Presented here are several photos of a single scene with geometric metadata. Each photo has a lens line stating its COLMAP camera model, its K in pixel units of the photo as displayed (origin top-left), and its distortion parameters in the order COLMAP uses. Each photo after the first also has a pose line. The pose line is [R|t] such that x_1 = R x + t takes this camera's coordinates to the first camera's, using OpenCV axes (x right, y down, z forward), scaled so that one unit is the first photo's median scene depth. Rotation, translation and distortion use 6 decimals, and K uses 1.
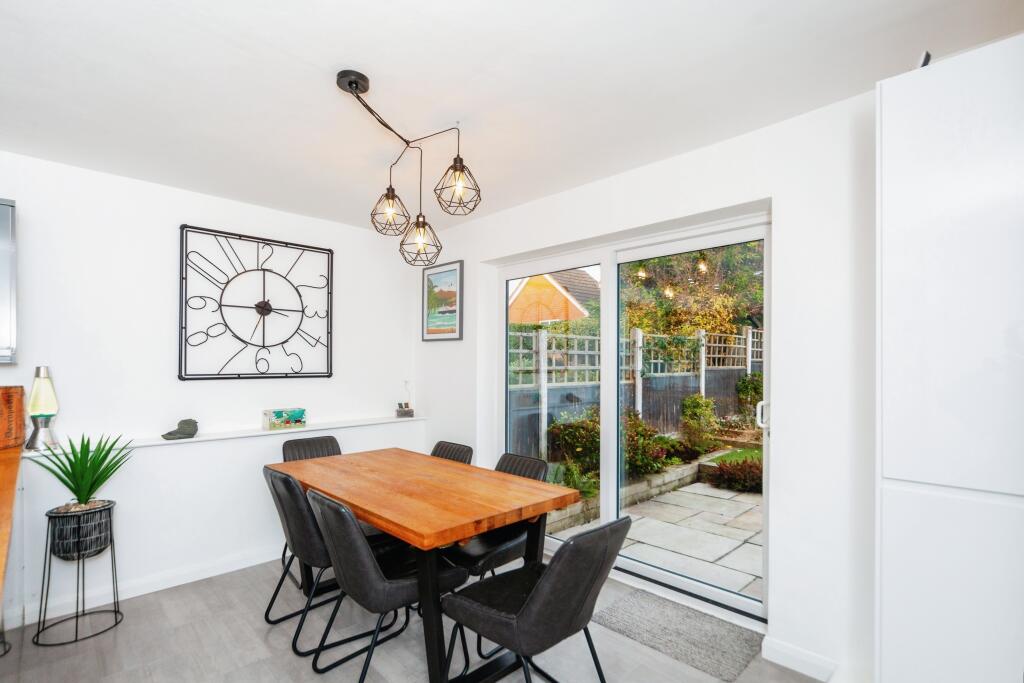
lens RADIAL K [[477.6, 0, 519.6], [0, 477.6, 363.3], [0, 0, 1]] dist [0.003876, 0.000009]
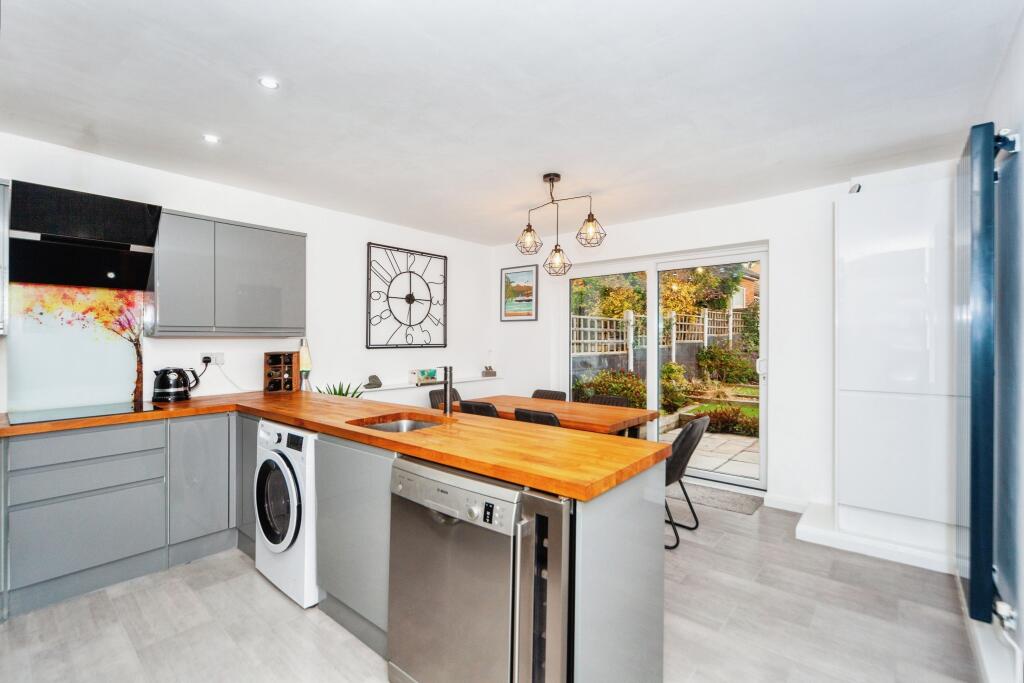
lens RADIAL K [[445.0, 0, 505.2], [0, 445.0, 341.5], [0, 0, 1]] dist [-0.001699, -0.000405]
pose [[0.997738, -0.001203, 0.067217, -0.310042], [0.000800, 0.999982, 0.006012, 0.004234], [-0.067223, -0.005944, 0.997720, -0.313804]]
